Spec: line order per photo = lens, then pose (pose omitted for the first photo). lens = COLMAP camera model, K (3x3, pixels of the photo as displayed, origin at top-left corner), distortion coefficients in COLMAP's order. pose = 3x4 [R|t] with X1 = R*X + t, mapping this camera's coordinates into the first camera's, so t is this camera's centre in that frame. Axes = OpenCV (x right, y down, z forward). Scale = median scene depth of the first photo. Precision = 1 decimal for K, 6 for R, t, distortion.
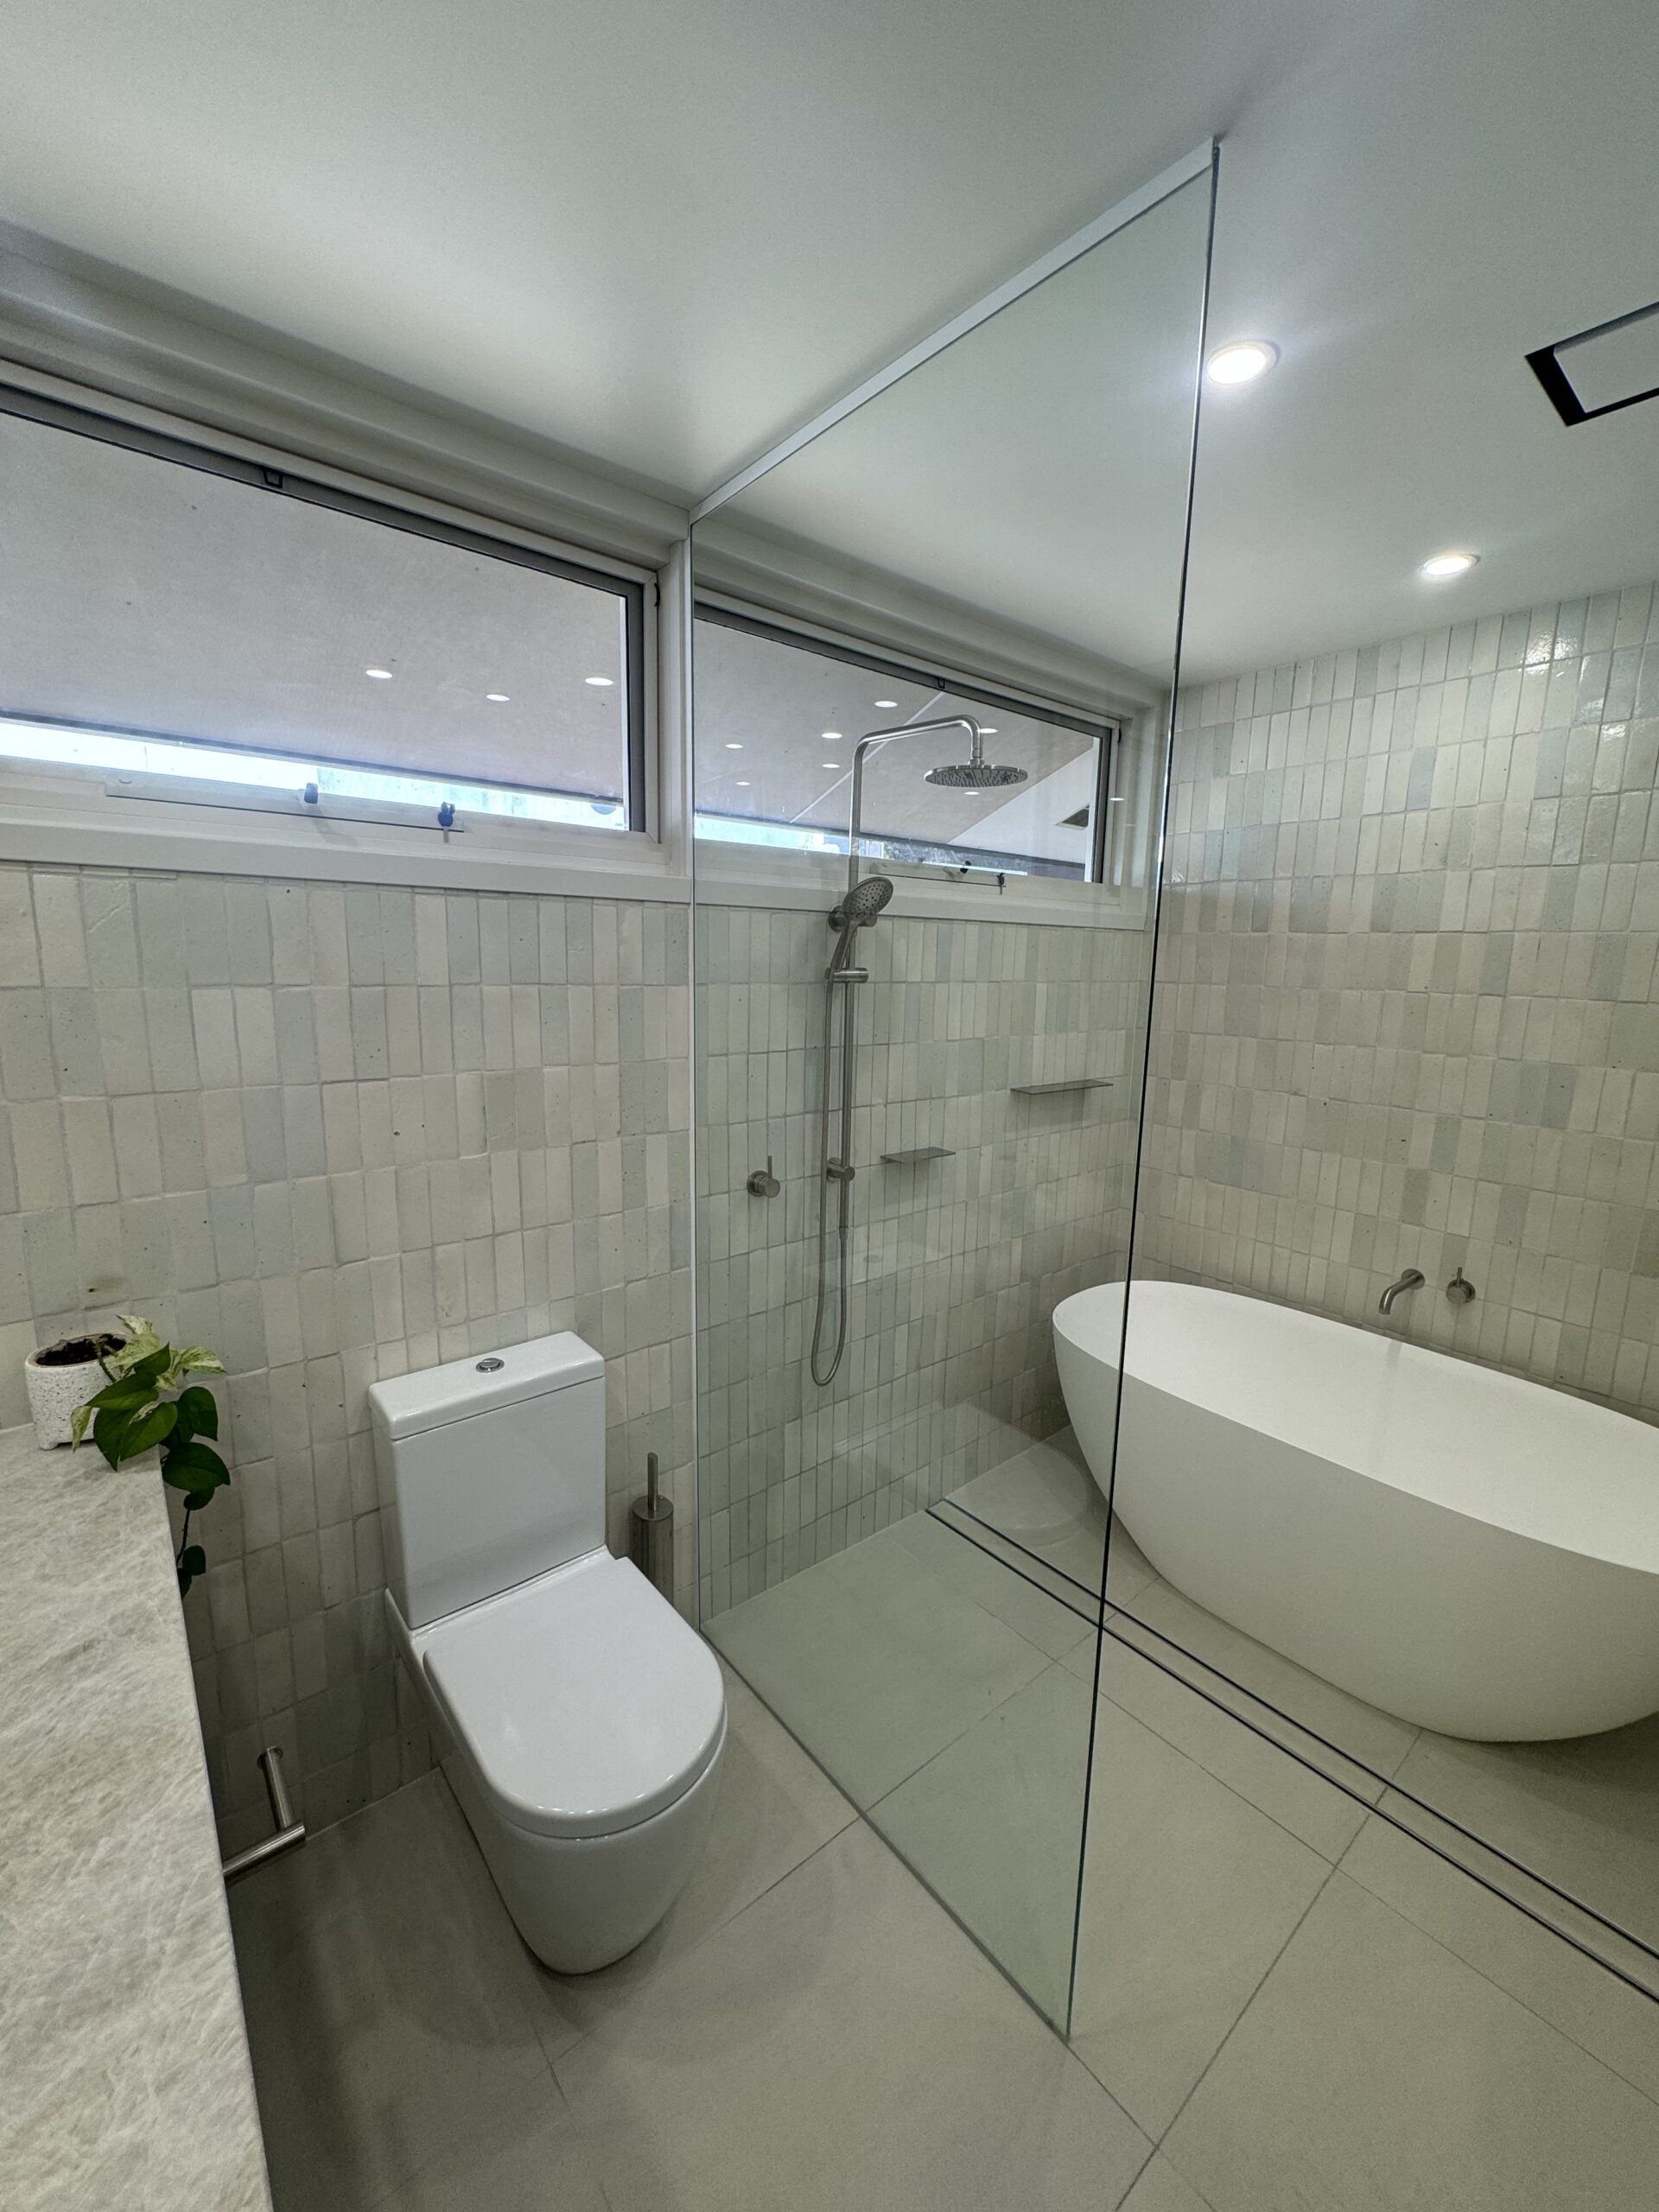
lens RADIAL K [[887.3, 0, 828.1], [0, 887.3, 1095.8], [0, 0, 1]] dist [0.001189, 0.000311]
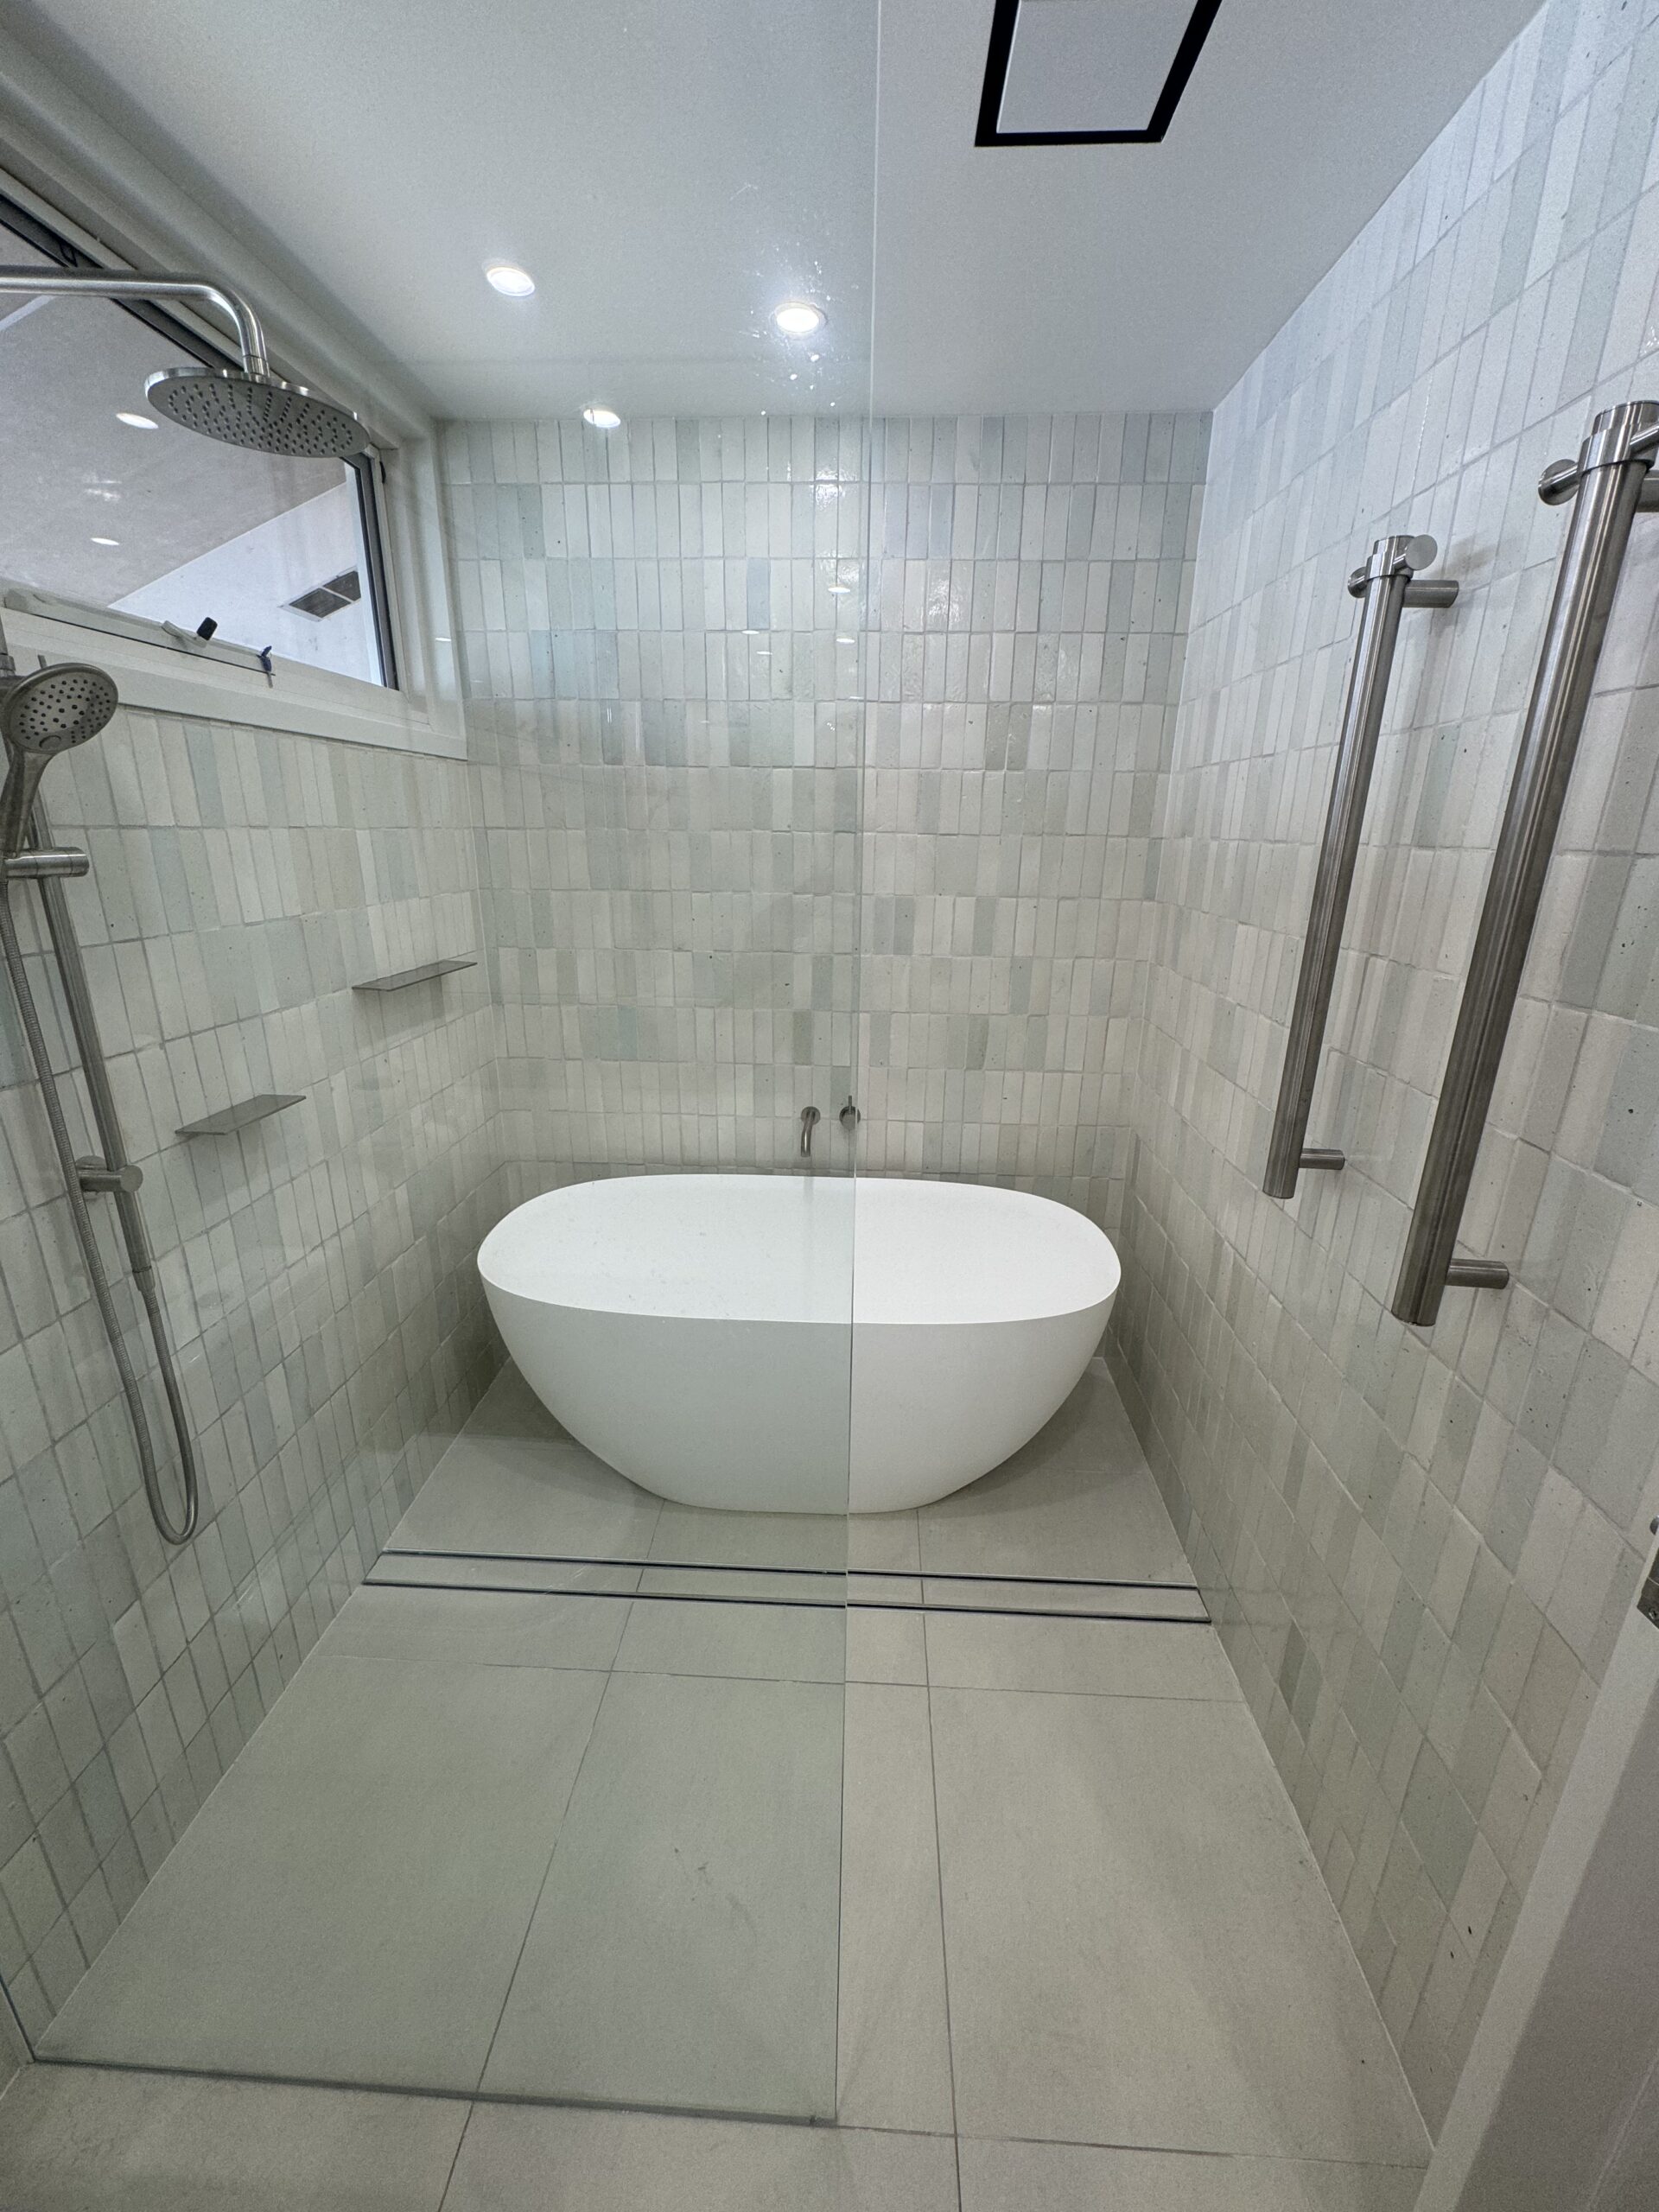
lens RADIAL K [[892.2, 0, 831.1], [0, 892.2, 1101.5], [0, 0, 1]] dist [0.001097, 0.000260]
pose [[0.675912, -0.228711, 0.700596, -0.055092], [0.119310, 0.972045, 0.202220, -0.018528], [-0.727261, -0.053094, 0.684304, 0.257846]]
